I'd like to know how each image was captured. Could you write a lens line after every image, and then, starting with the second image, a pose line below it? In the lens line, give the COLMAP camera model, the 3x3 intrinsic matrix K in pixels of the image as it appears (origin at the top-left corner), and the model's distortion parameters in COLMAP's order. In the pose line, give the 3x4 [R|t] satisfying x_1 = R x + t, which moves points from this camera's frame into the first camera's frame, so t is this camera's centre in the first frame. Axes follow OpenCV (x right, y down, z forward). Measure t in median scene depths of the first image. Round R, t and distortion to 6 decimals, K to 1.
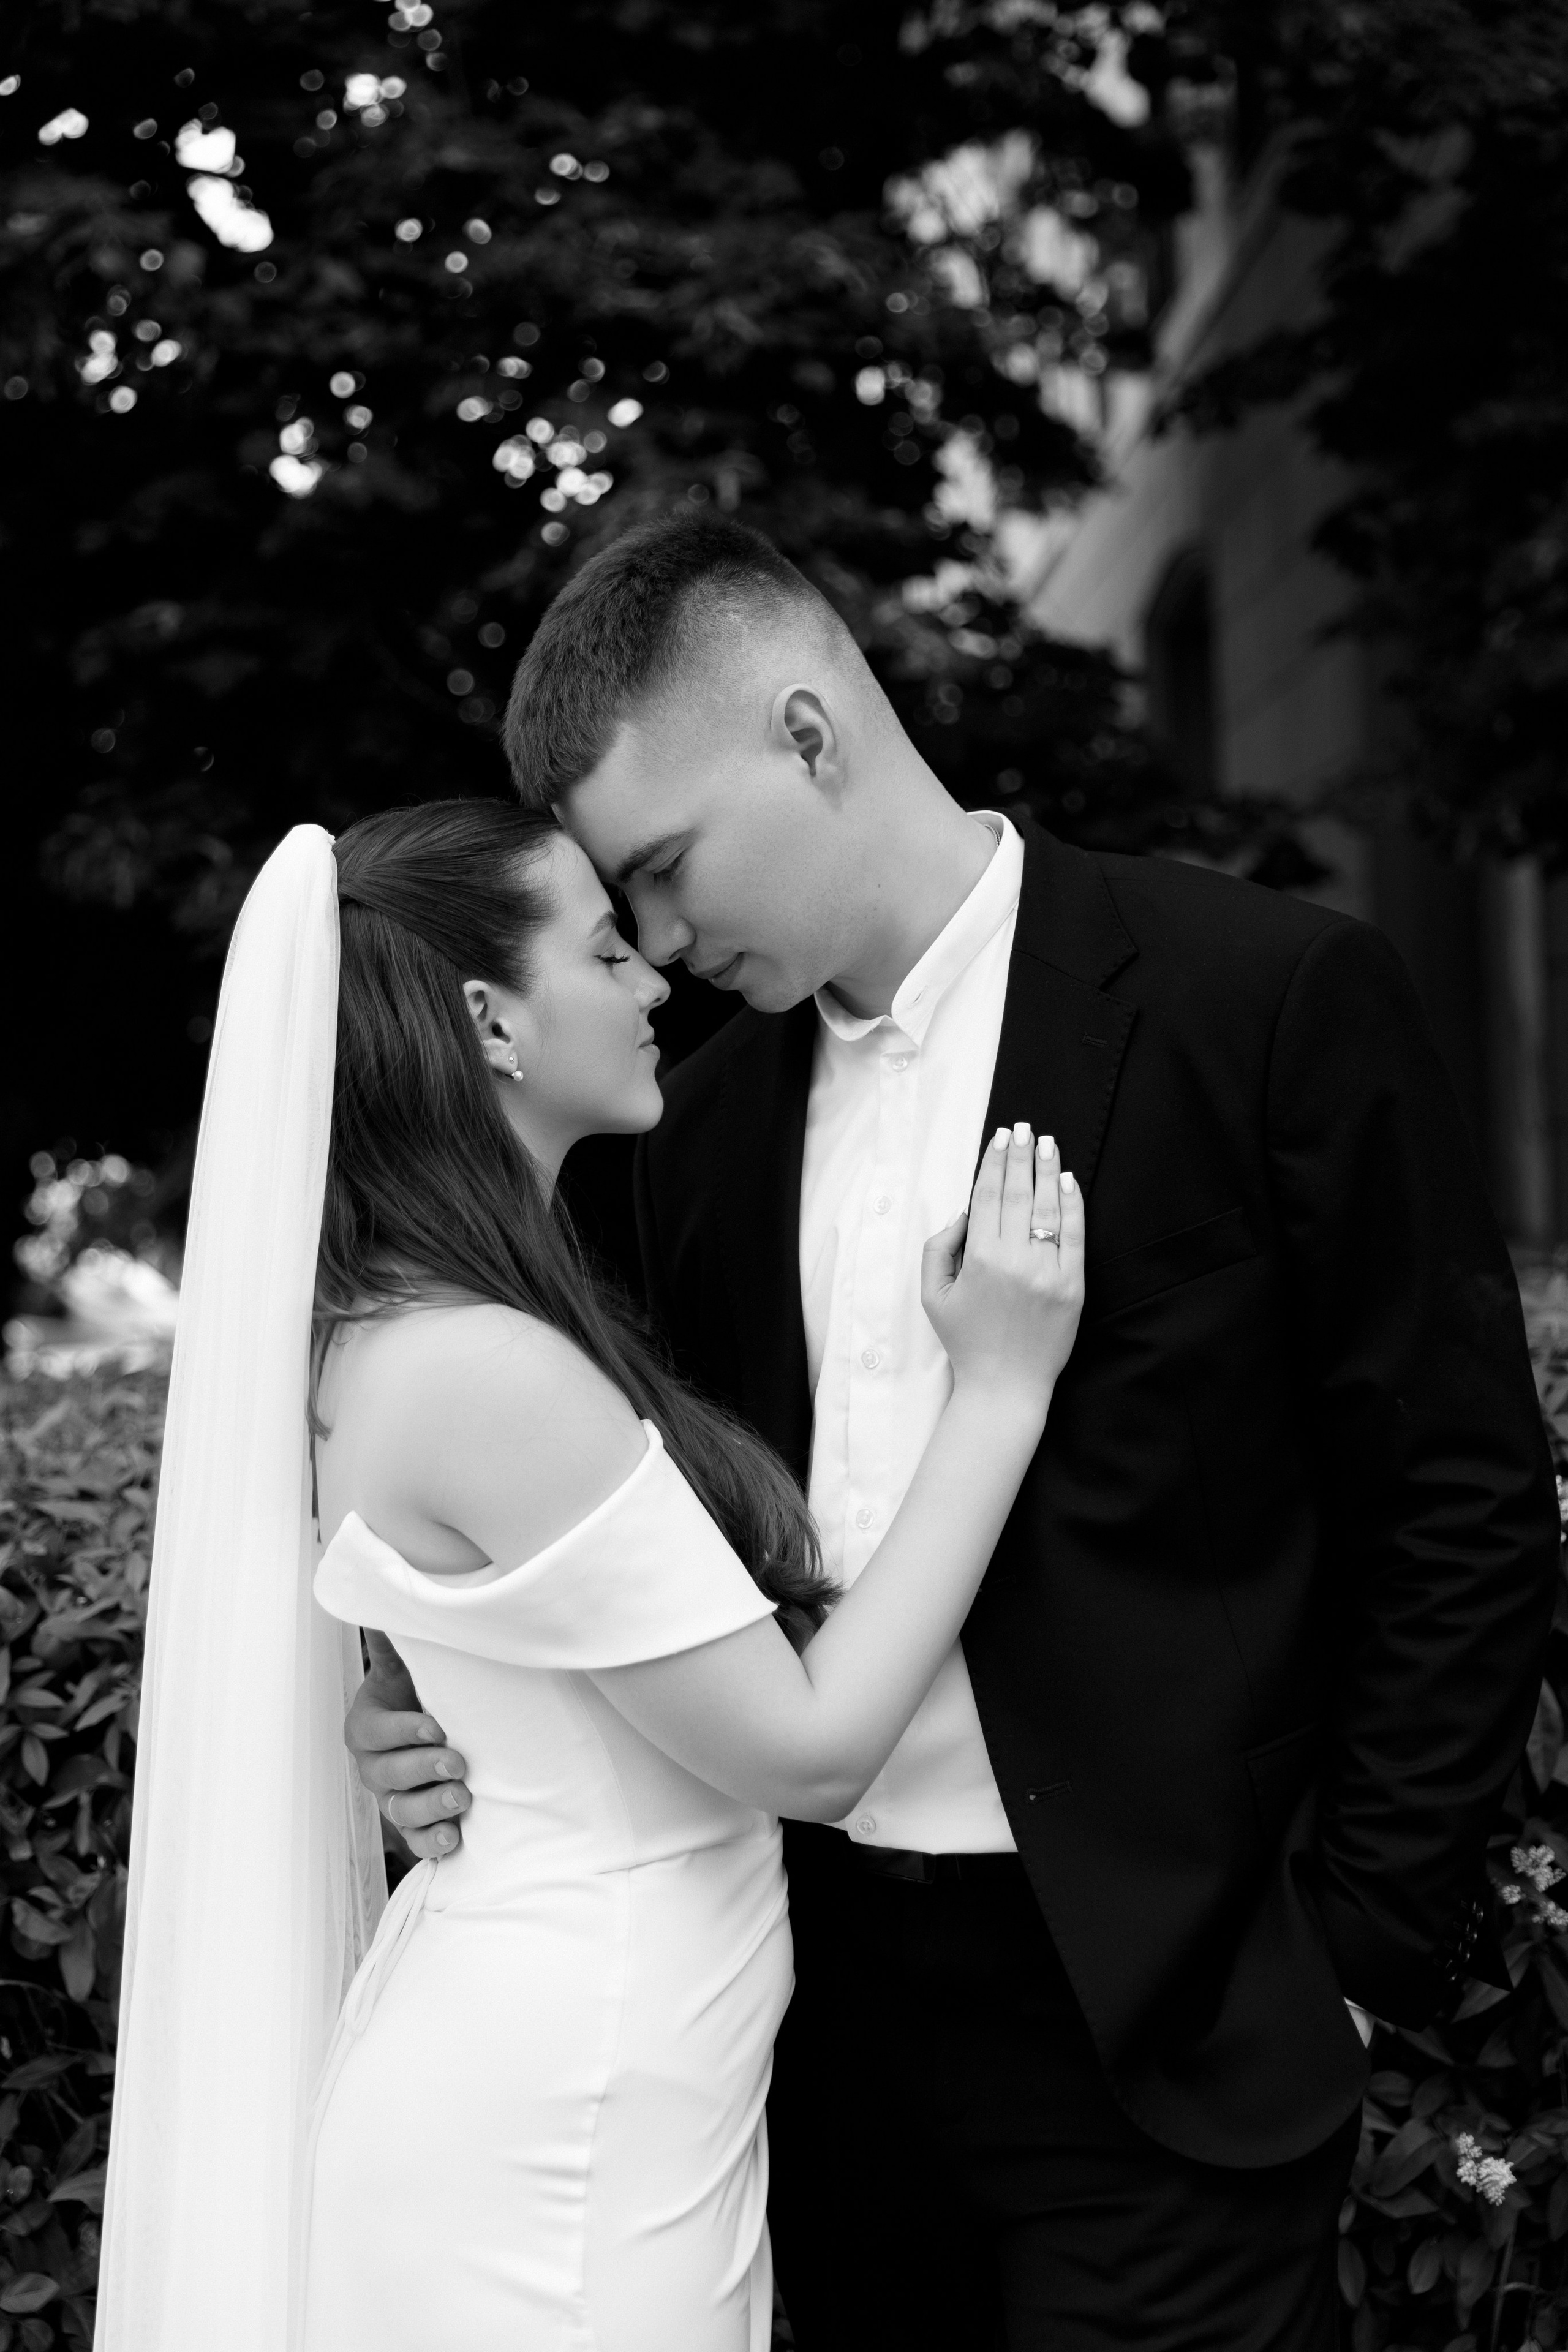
lens RADIAL K [[3213.7, 0, 908.7], [0, 3213.7, 1187.1], [0, 0, 1]] dist [-0.061211, 0.000000]
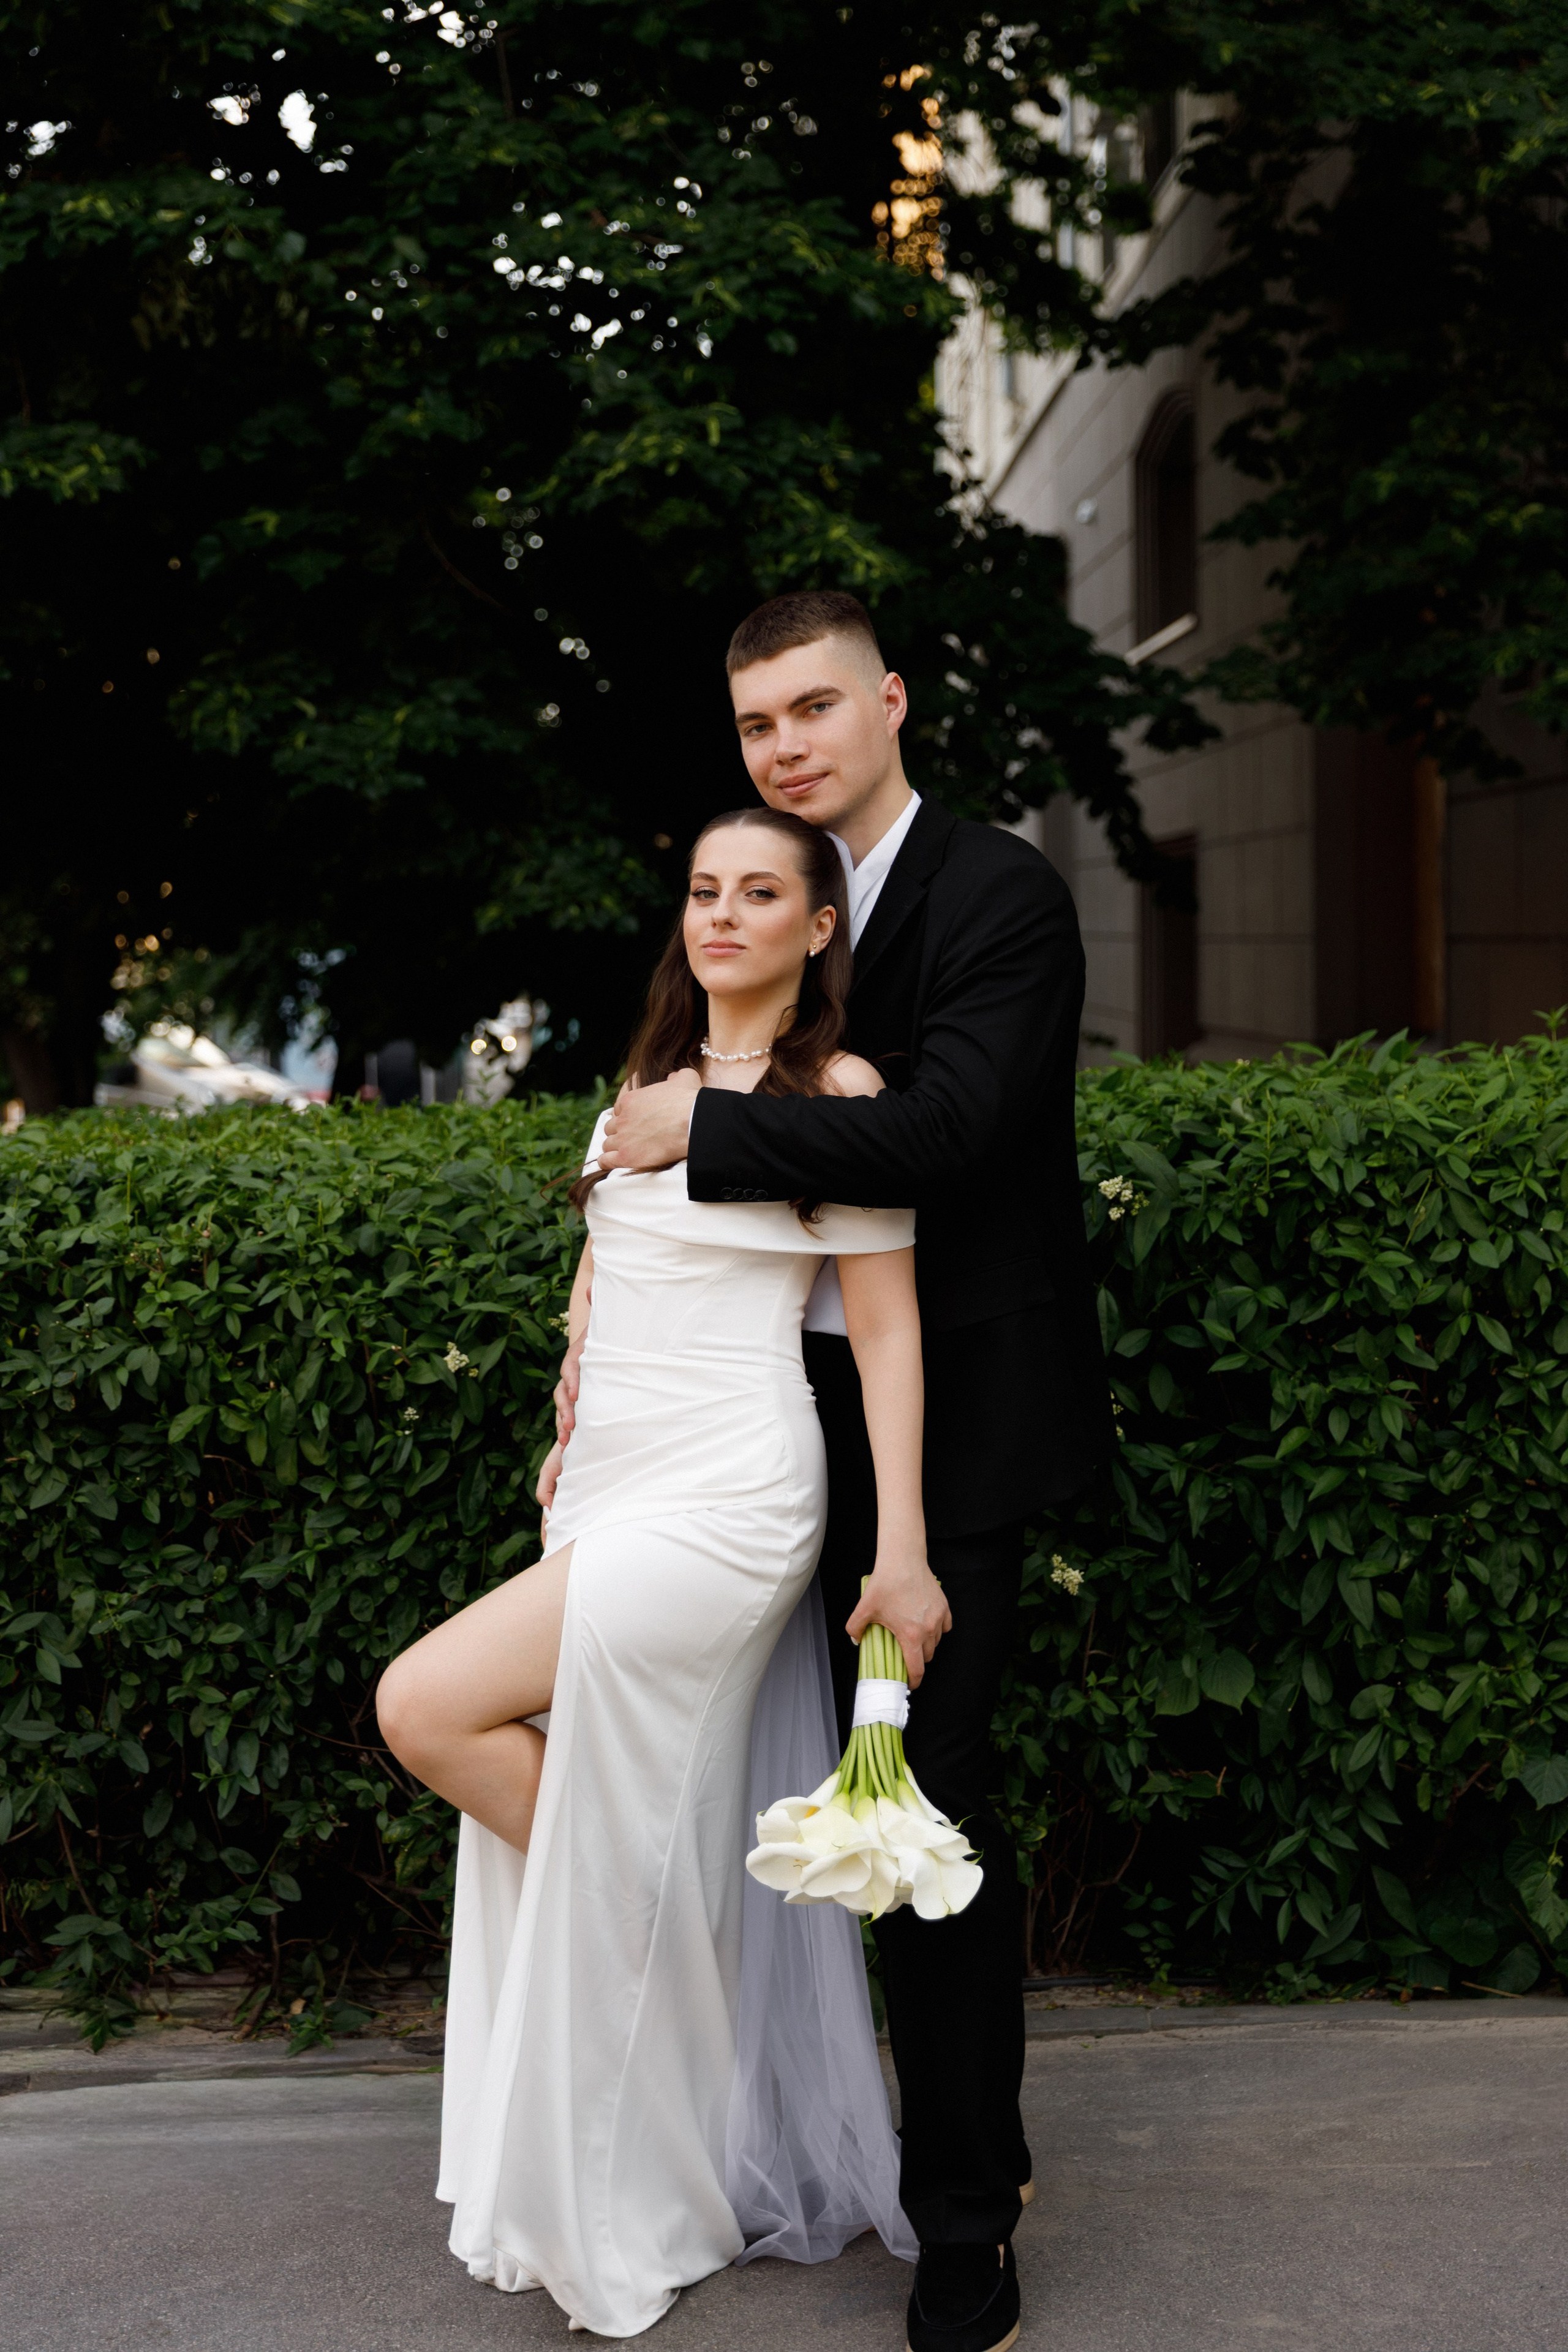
lens RADIAL K [[3213.7, 0, 799.3], [0, 3213.7, 1189.6], [0, 0, 1]] dist [-0.061211, 0.000000]
pose [[0.998717, 0.028308, -0.041998, 0.082763], [-0.025444, 0.997414, 0.067221, -0.011684], [0.043792, -0.066066, 0.996854, -0.591081]]
